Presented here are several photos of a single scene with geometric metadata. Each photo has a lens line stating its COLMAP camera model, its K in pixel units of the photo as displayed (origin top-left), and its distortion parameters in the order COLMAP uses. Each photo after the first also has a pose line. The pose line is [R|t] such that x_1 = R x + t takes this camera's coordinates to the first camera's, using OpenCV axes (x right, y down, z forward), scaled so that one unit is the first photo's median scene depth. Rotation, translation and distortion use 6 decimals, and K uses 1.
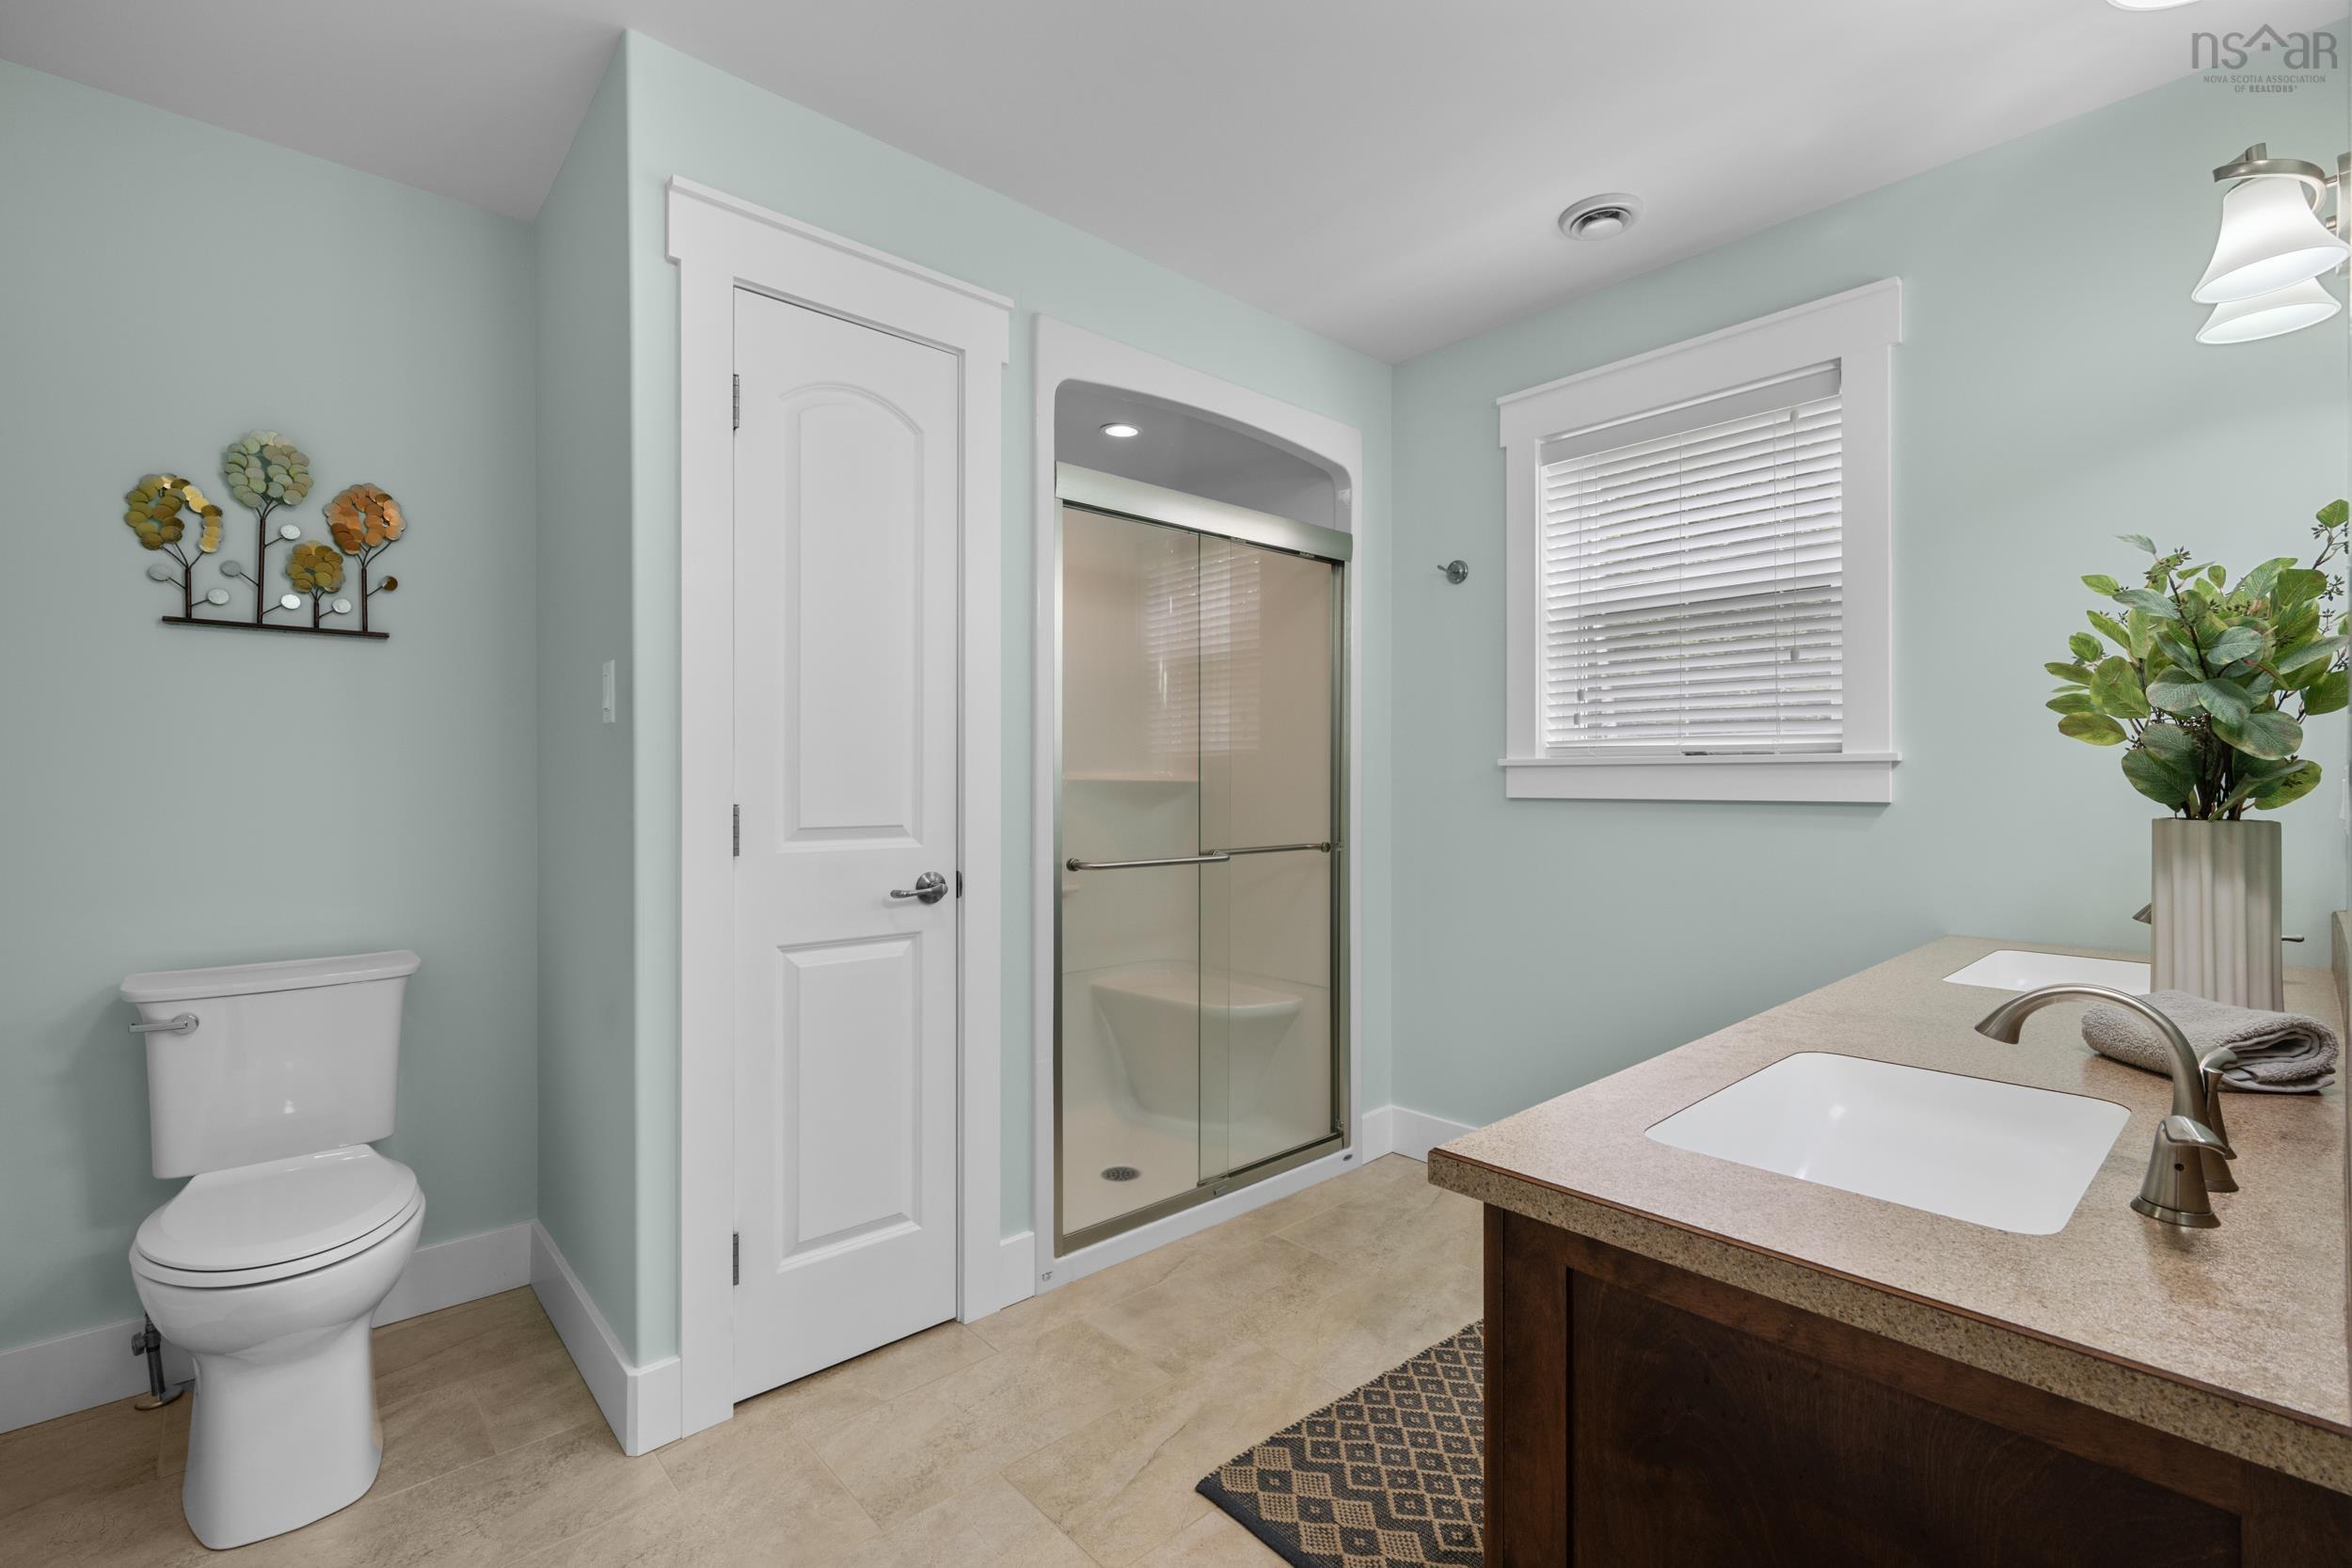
lens RADIAL K [[1031.0, 0, 1191.9], [0, 1031.0, 789.5], [0, 0, 1]] dist [-0.000813, 0.000832]
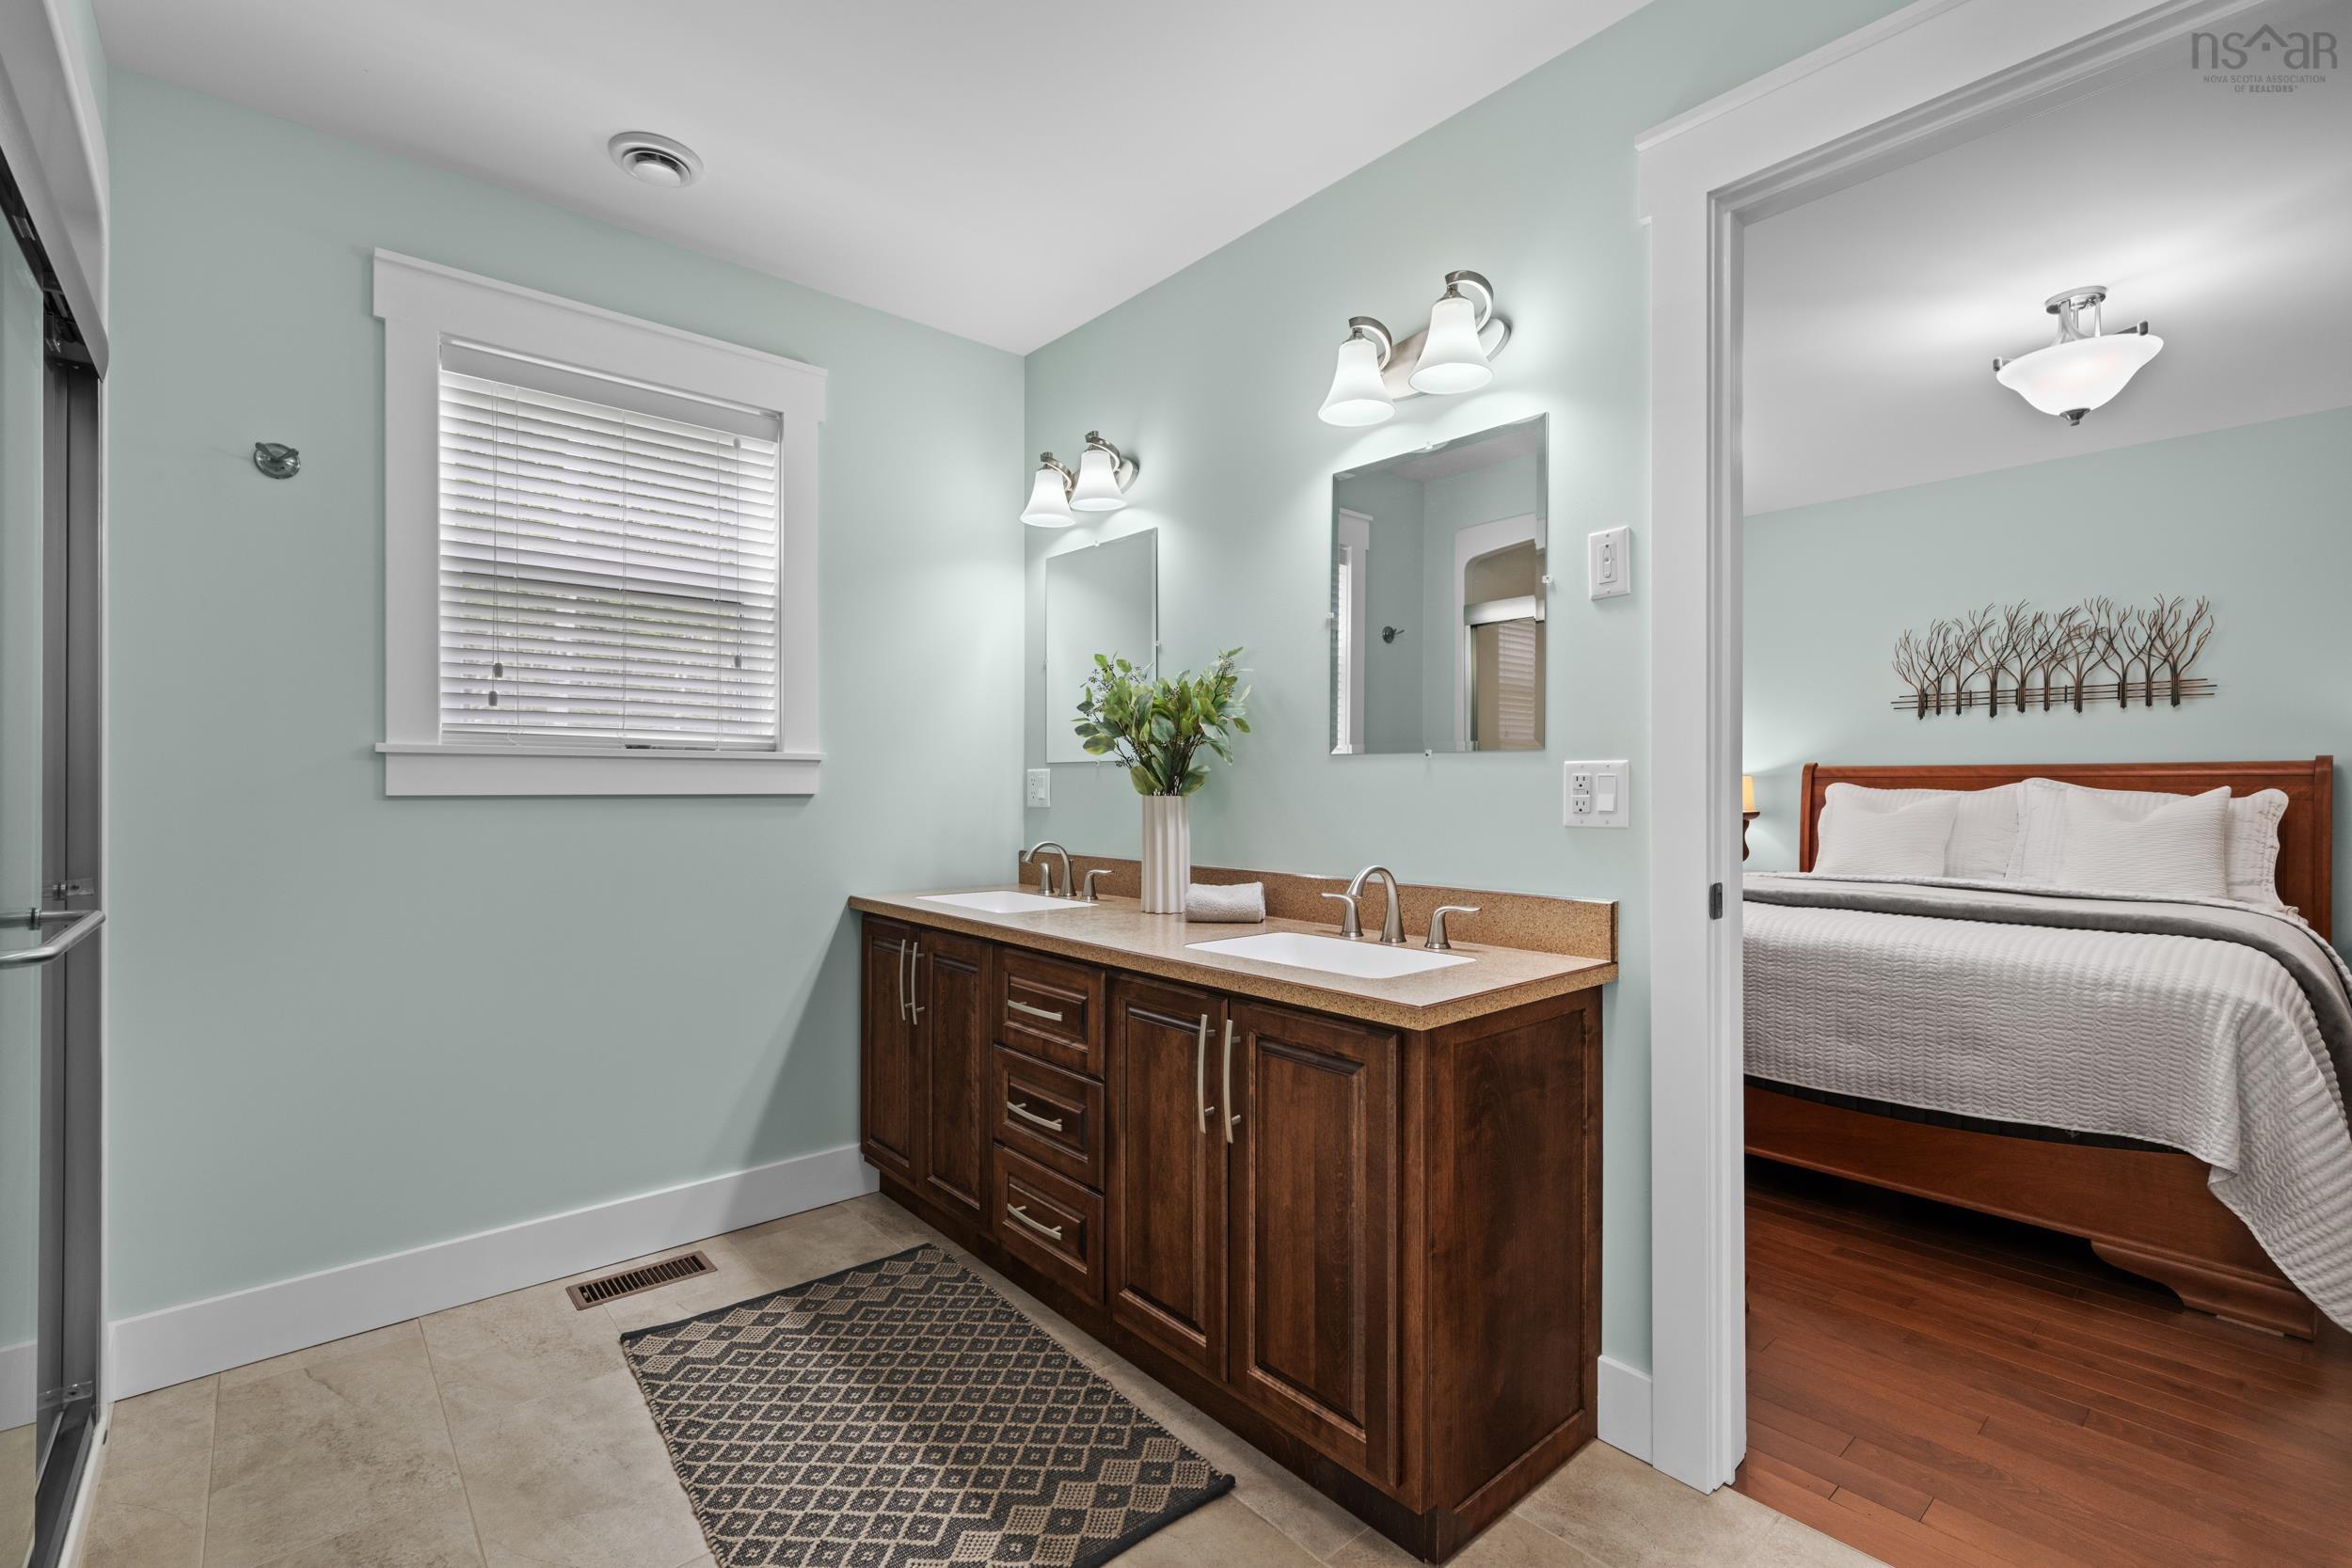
lens RADIAL K [[1031.0, 0, 1171.1], [0, 1031.0, 787.7], [0, 0, 1]] dist [-0.000813, 0.000832]
pose [[0.028026, -0.002577, 0.999604, -0.504556], [0.005189, 0.999984, 0.002433, 0.003727], [-0.999594, 0.005118, 0.028039, 0.507099]]
